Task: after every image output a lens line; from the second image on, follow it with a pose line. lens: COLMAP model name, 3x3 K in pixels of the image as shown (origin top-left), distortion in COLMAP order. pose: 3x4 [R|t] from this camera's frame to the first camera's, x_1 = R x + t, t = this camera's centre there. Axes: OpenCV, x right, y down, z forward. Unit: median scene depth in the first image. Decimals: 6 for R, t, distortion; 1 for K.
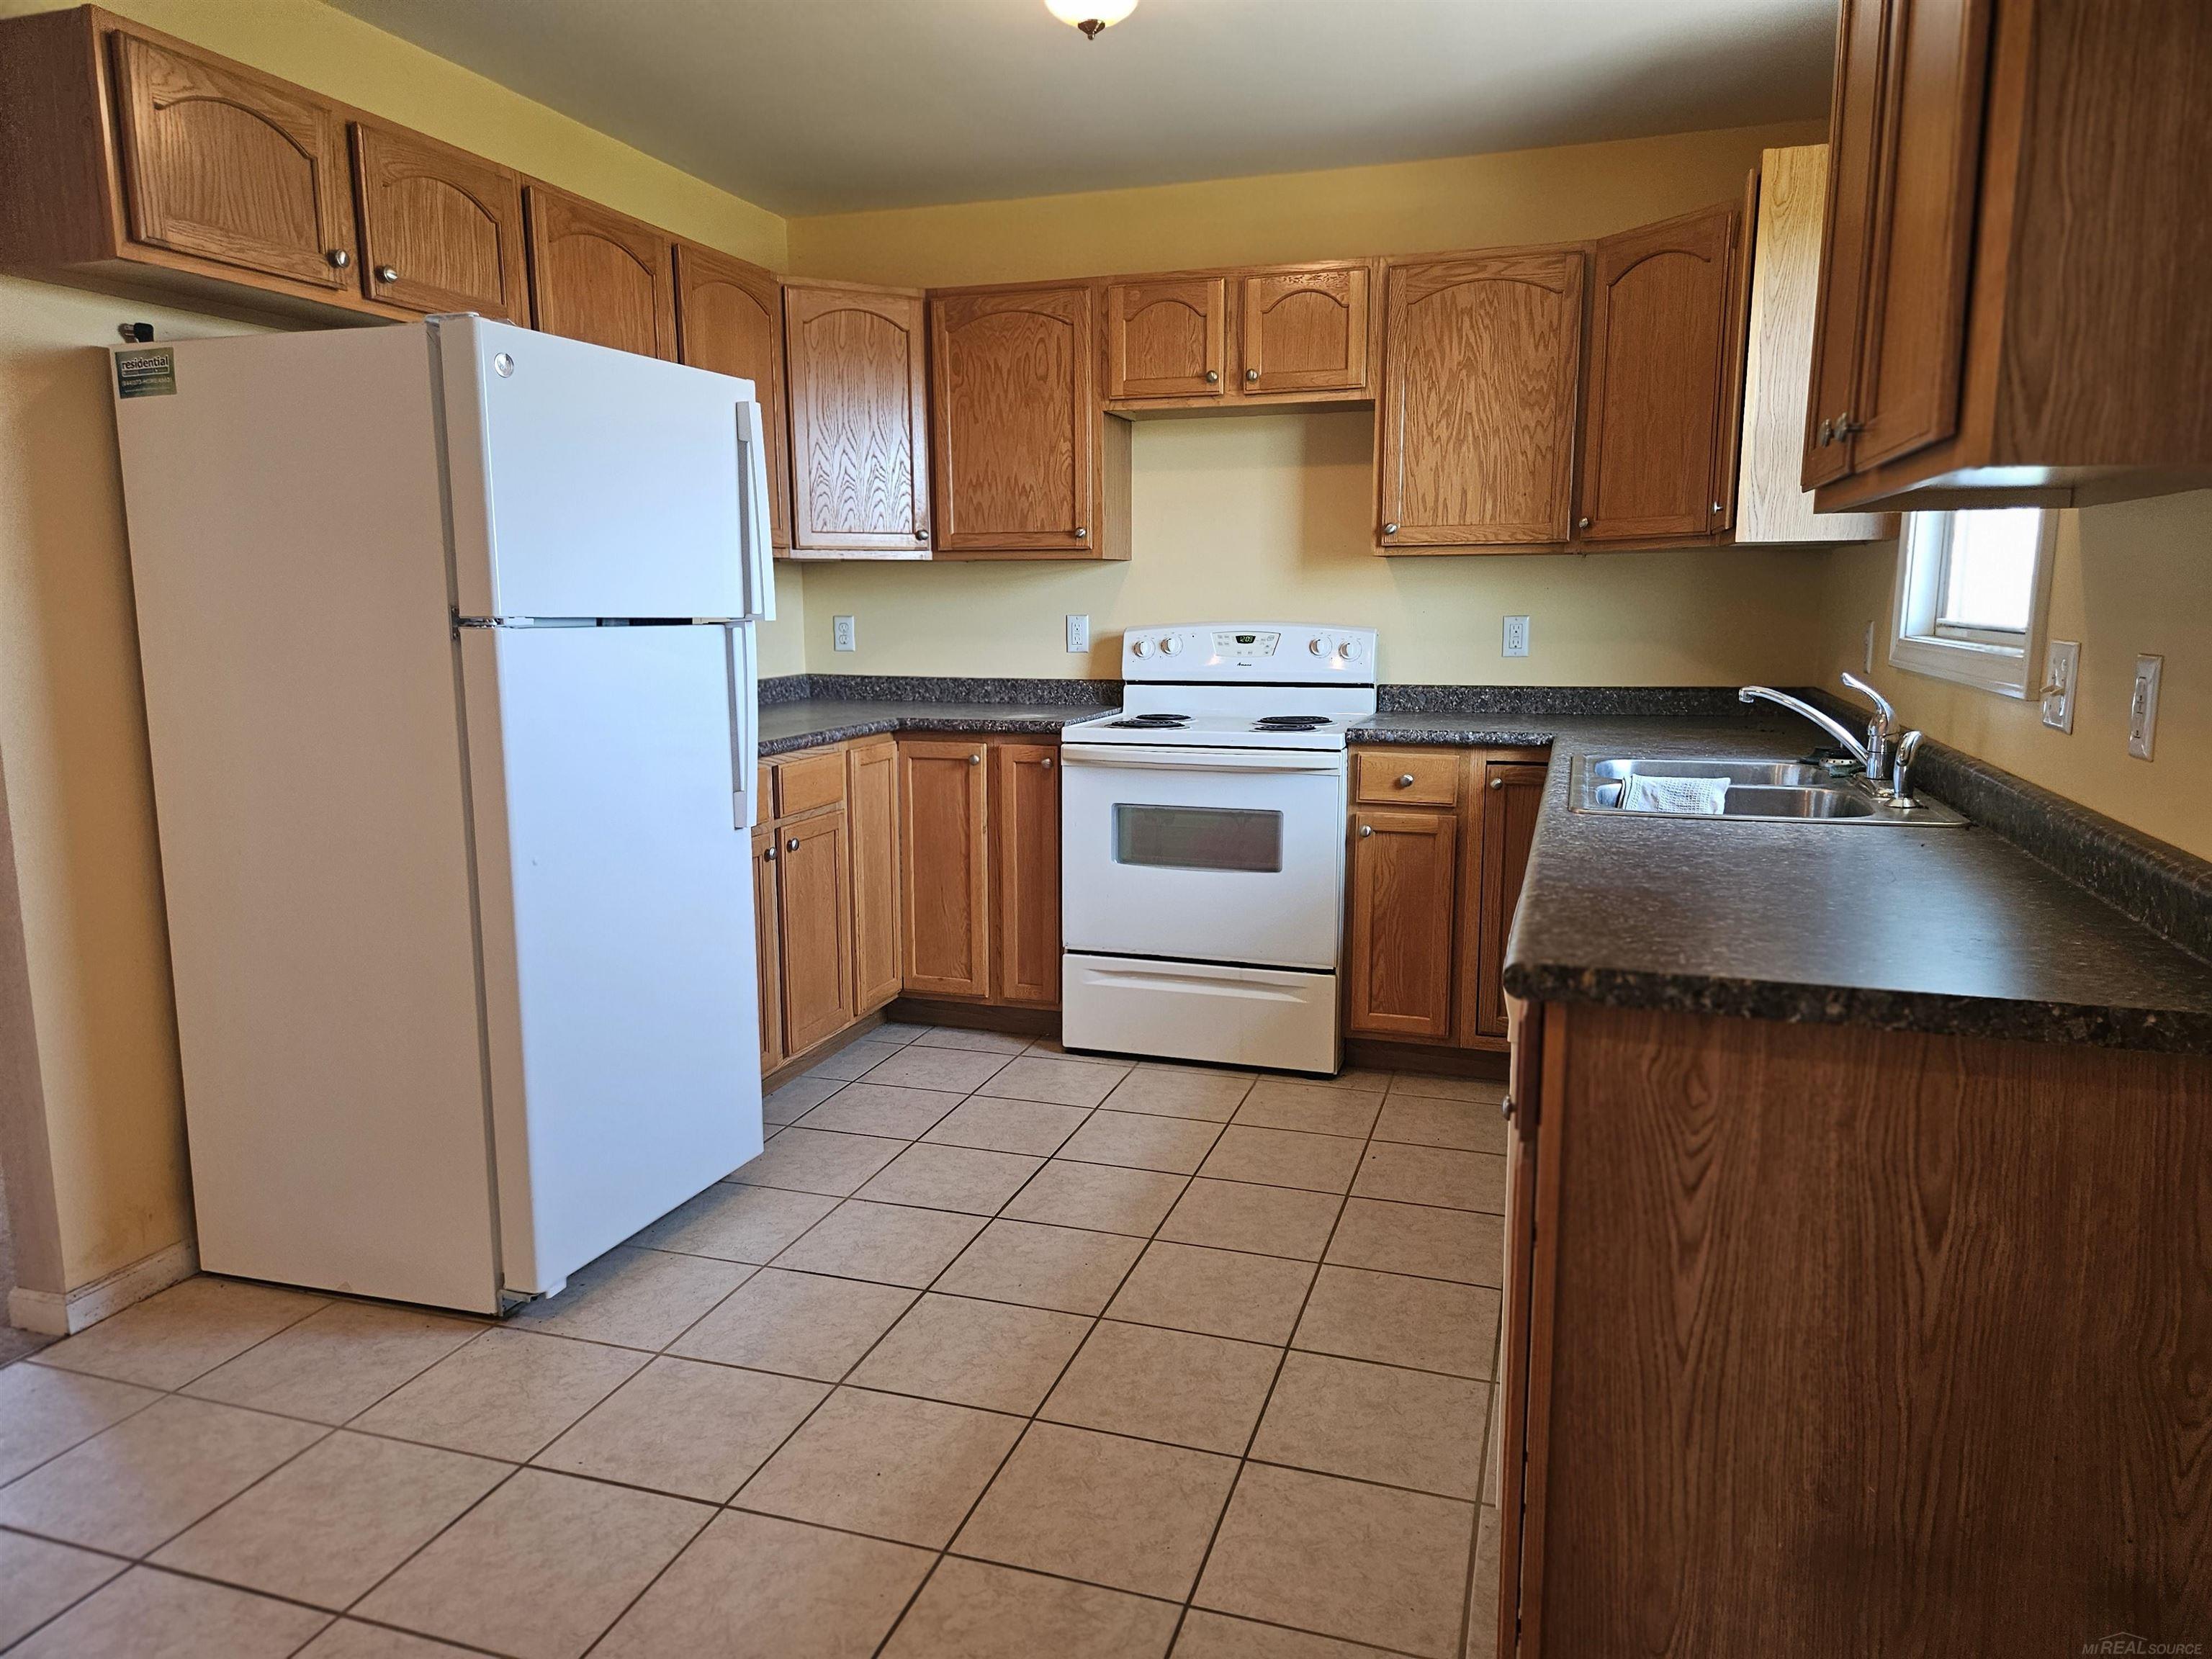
lens RADIAL K [[1501.4, 0, 1100.0], [0, 1501.4, 816.5], [0, 0, 1]] dist [0.053612, -0.006239]
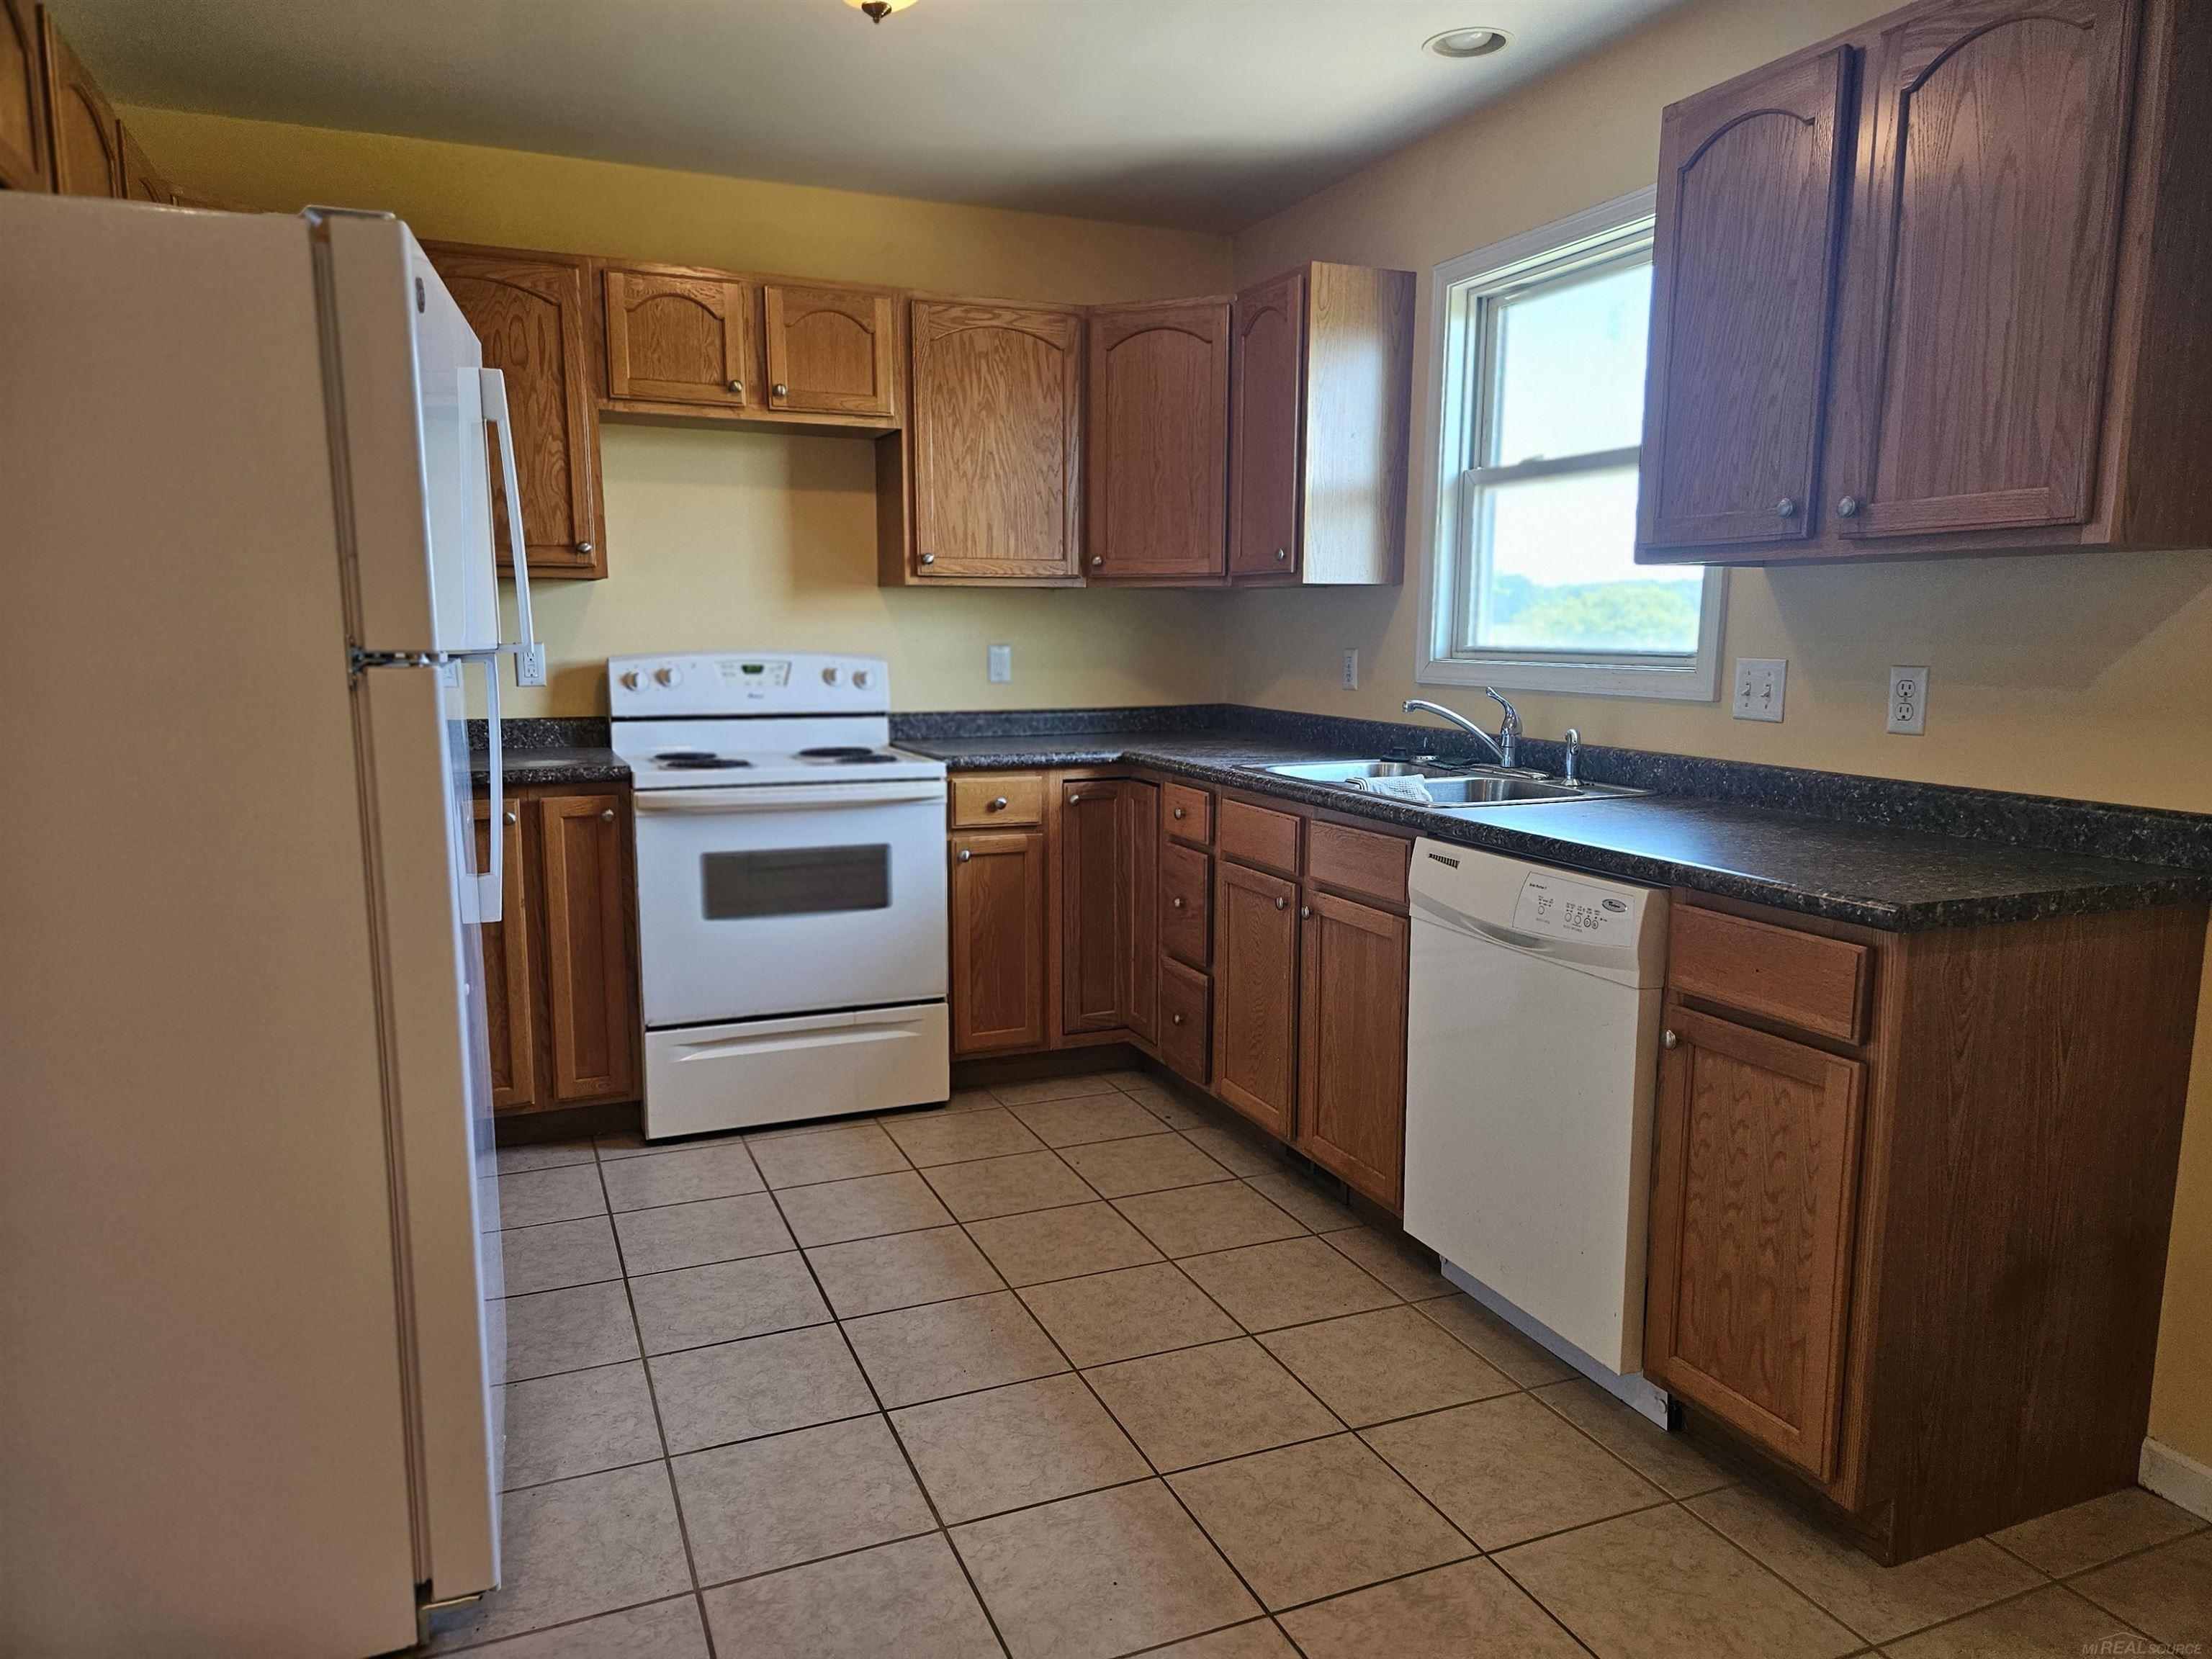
lens RADIAL K [[1501.7, 0, 1106.0], [0, 1501.7, 829.5], [0, 0, 1]] dist [0.055647, -0.003113]
pose [[0.747437, -0.084620, 0.658921, -0.407854], [0.091262, 0.995530, 0.024326, -0.023447], [-0.658034, 0.041952, 0.751819, 0.169022]]
